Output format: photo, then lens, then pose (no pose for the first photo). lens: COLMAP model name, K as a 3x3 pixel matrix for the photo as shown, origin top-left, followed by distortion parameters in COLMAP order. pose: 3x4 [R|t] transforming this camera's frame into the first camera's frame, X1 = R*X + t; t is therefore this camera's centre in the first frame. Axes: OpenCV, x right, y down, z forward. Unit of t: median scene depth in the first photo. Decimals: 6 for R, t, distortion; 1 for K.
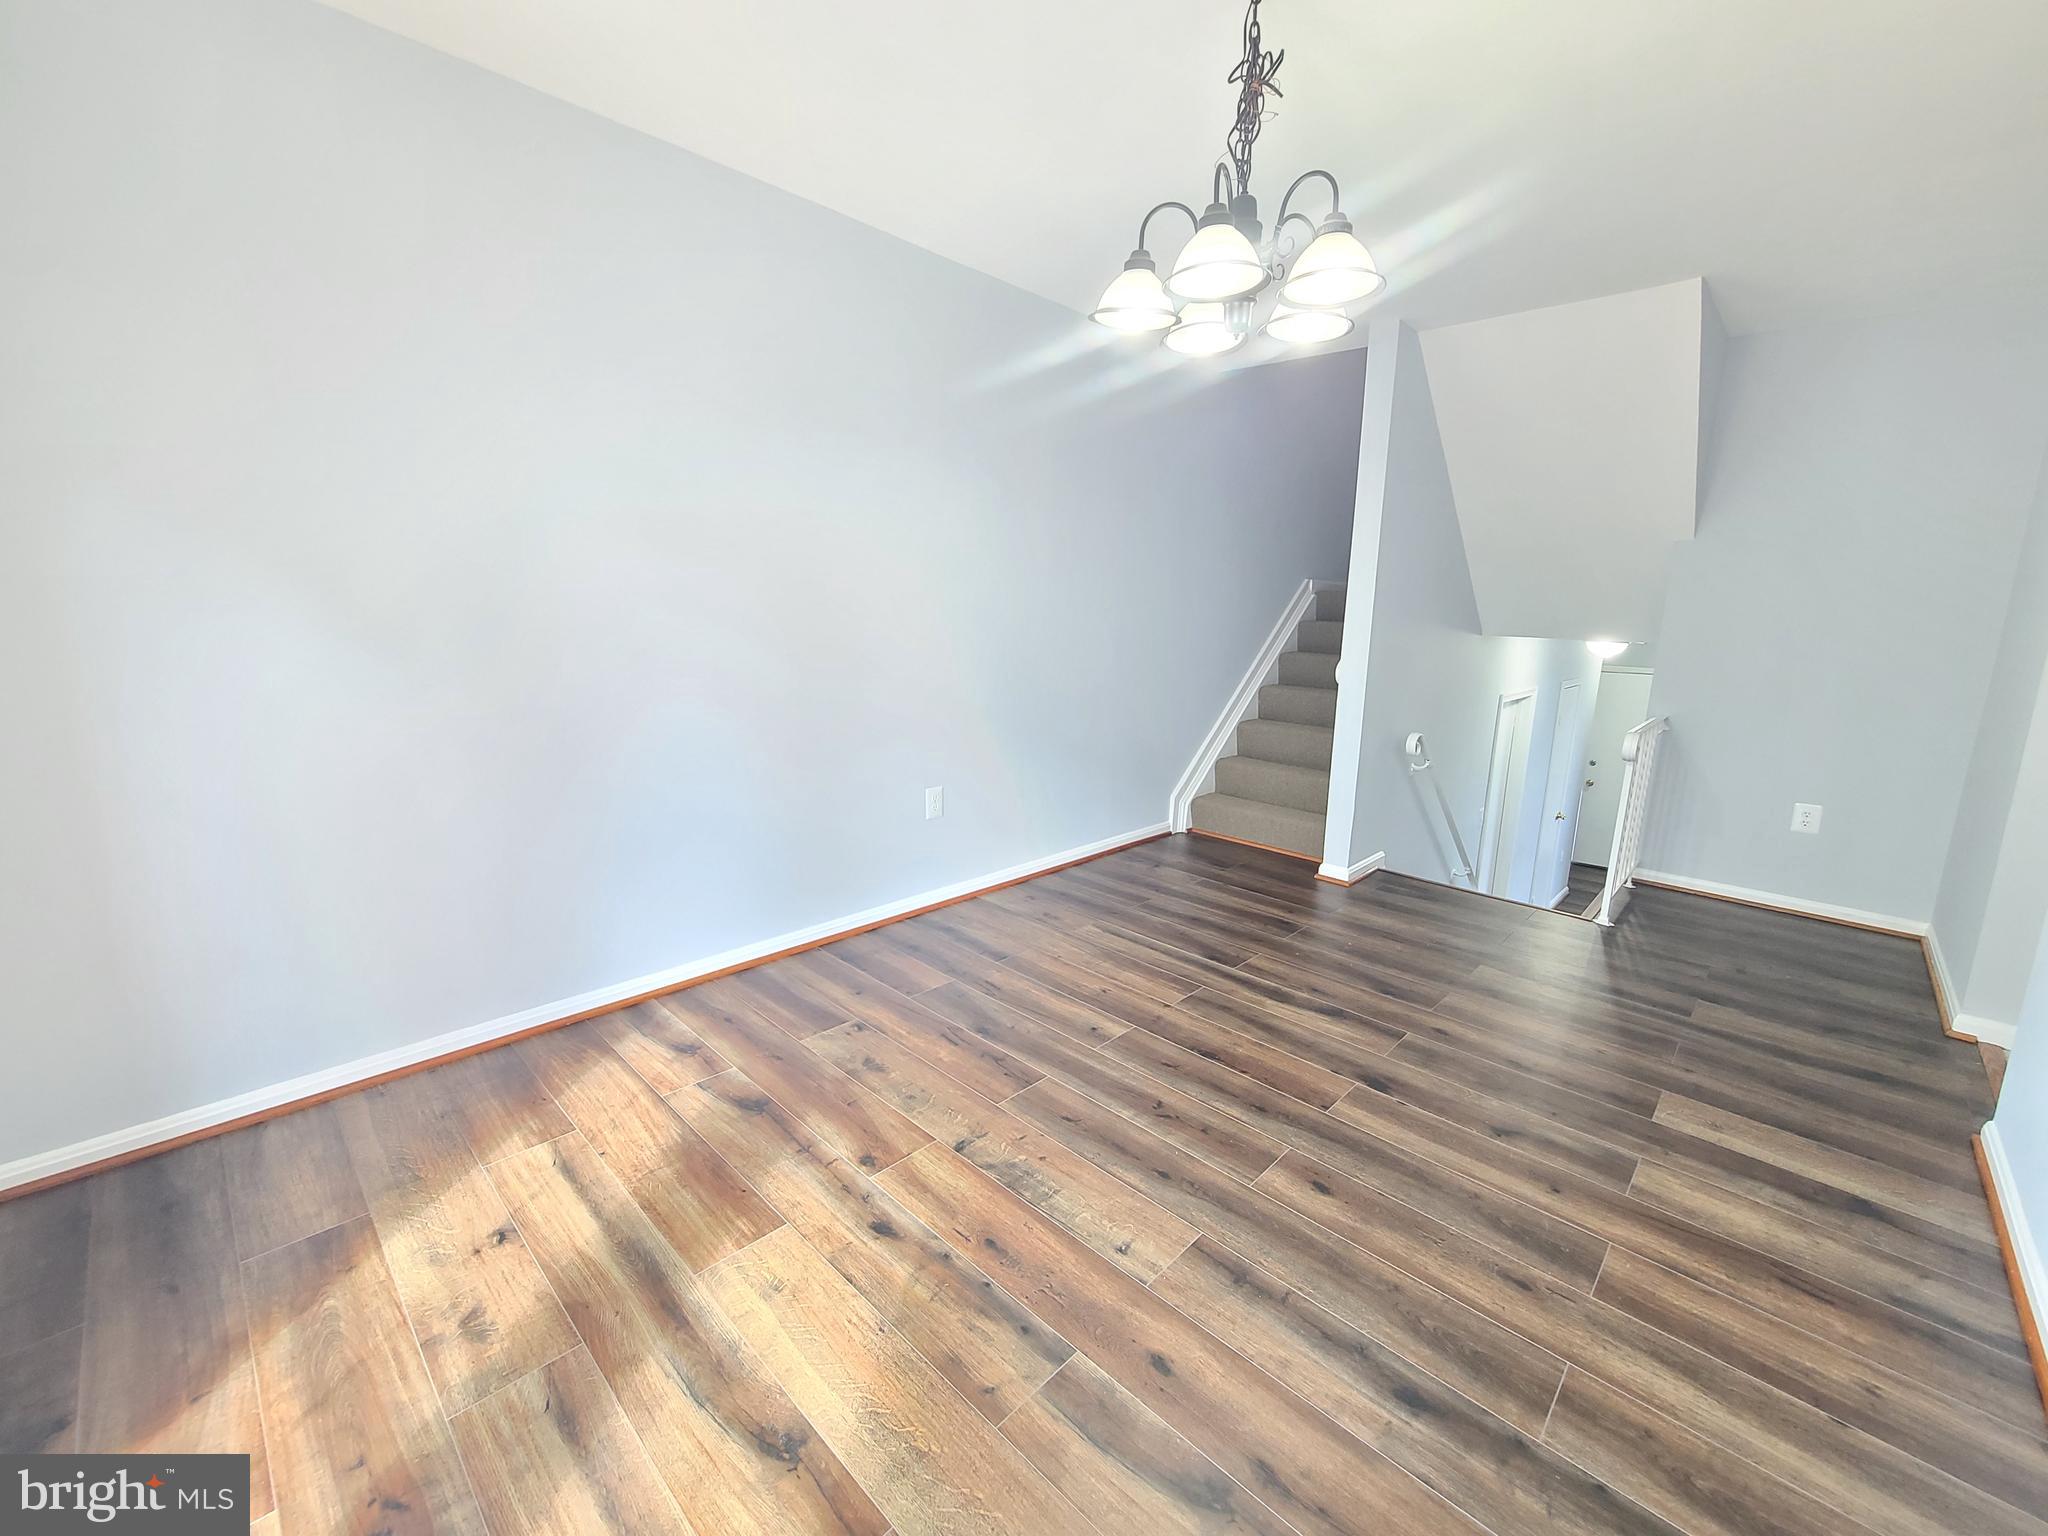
lens RADIAL K [[829.0, 0, 1039.3], [0, 829.0, 764.0], [0, 0, 1]] dist [0.001216, 0.000175]
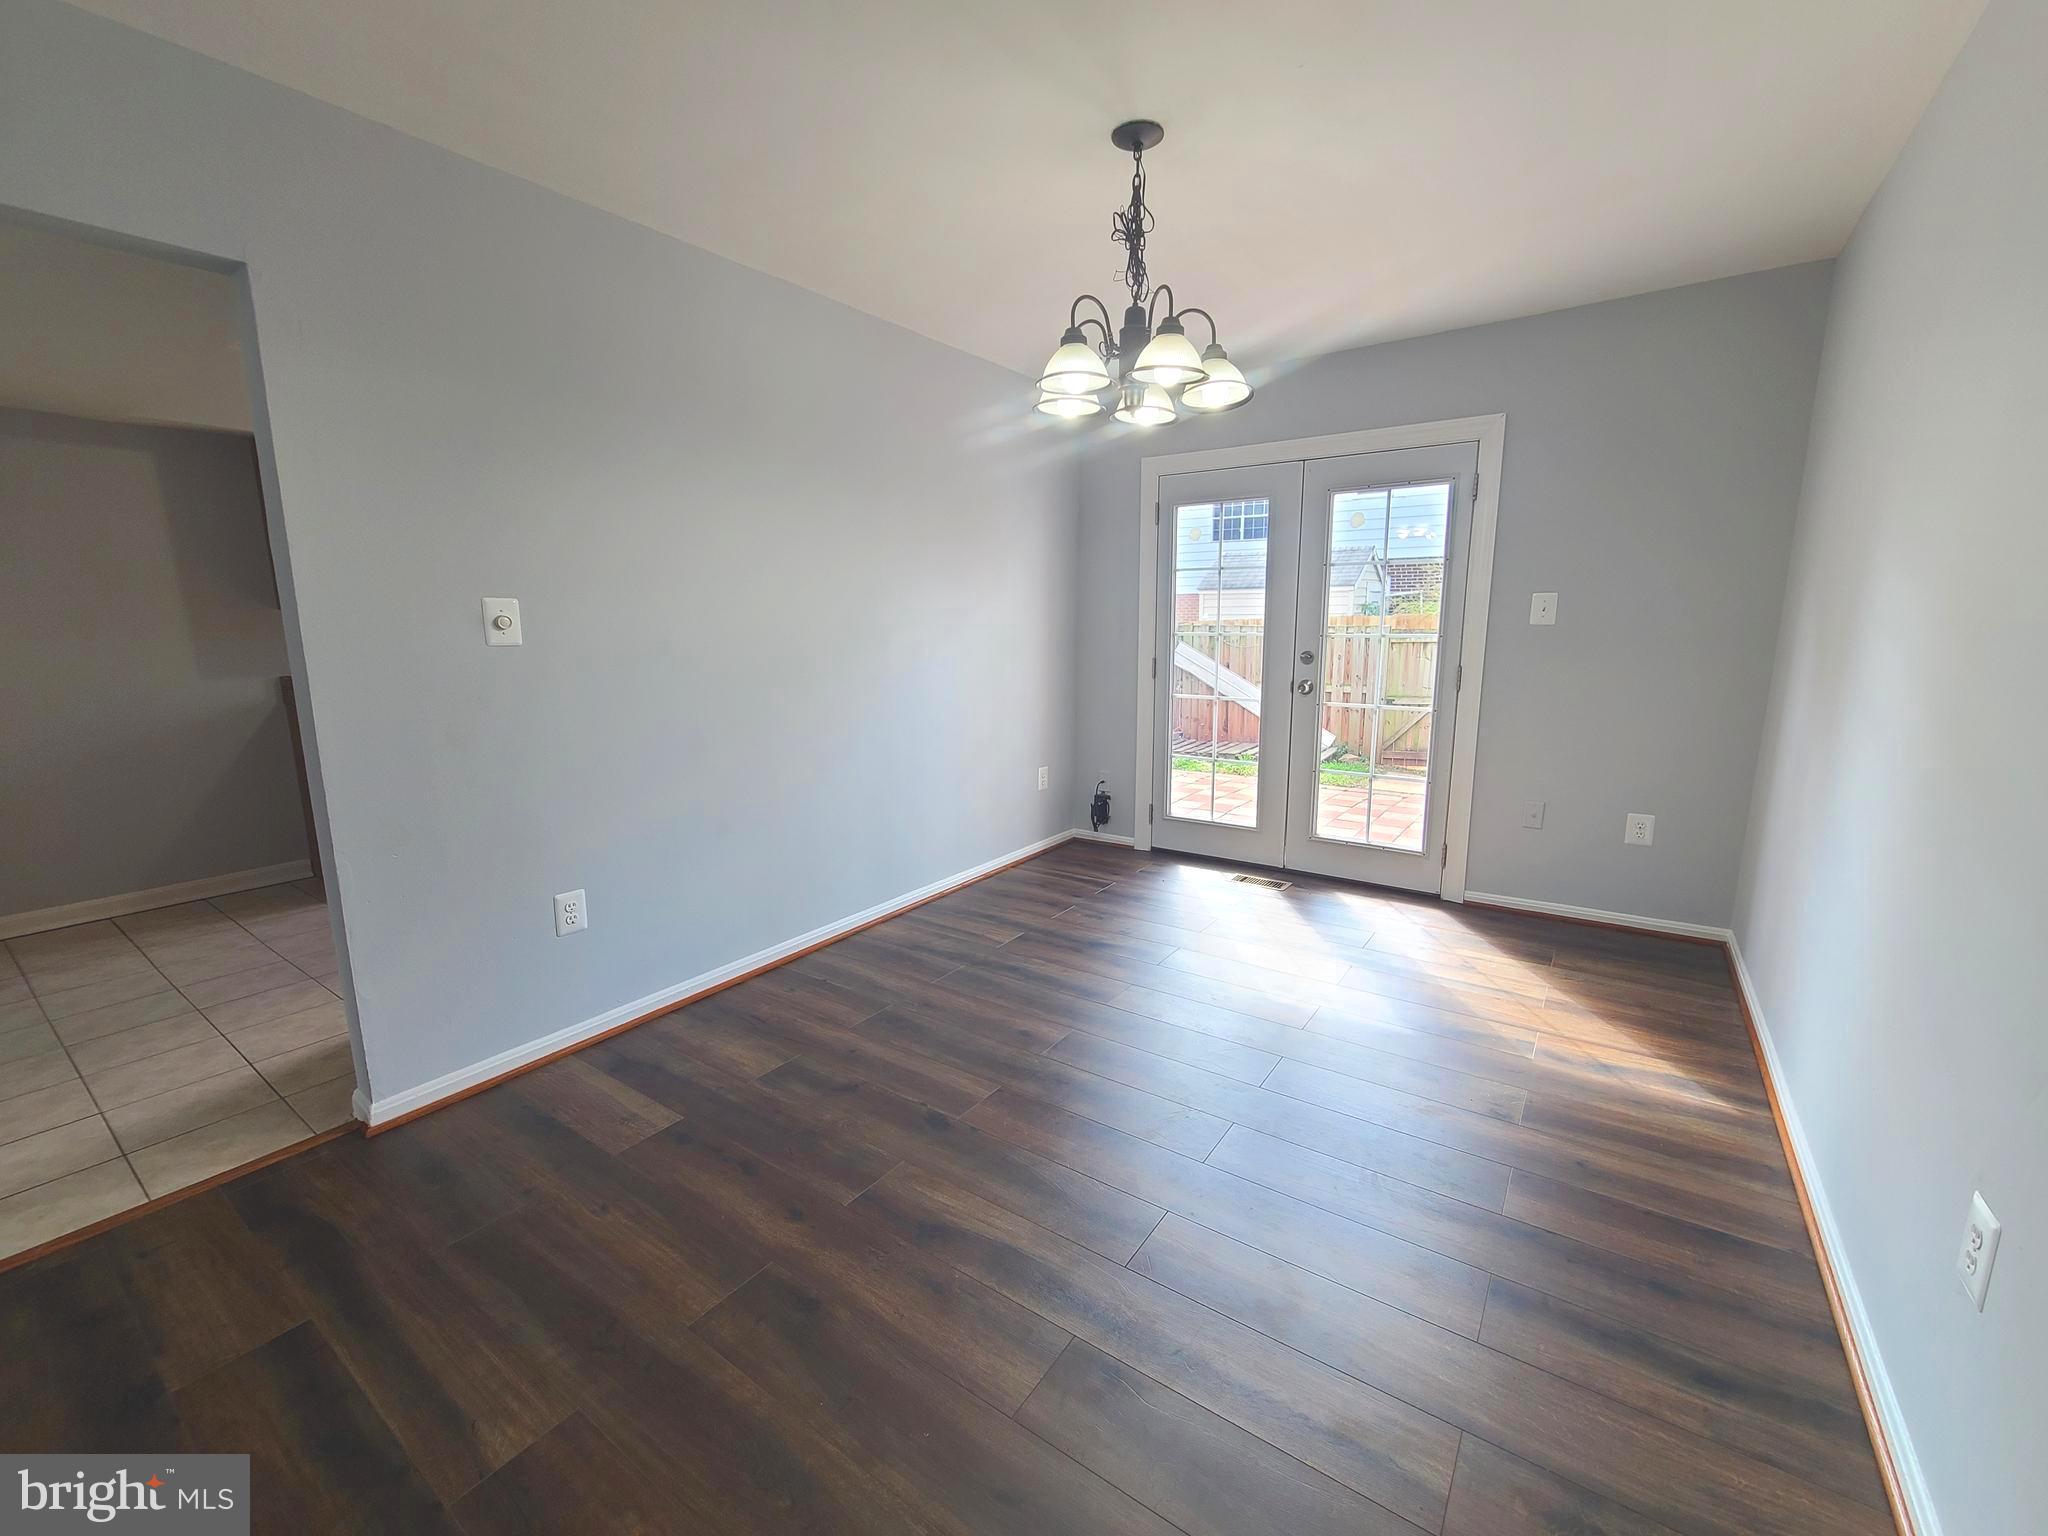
lens RADIAL K [[829.0, 0, 1039.3], [0, 829.0, 764.0], [0, 0, 1]] dist [0.001216, 0.000175]
pose [[-0.989919, 0.005217, -0.141538, 0.489581], [-0.046779, 0.931200, 0.361495, -0.415228], [0.133686, 0.364472, -0.921568, 2.046262]]
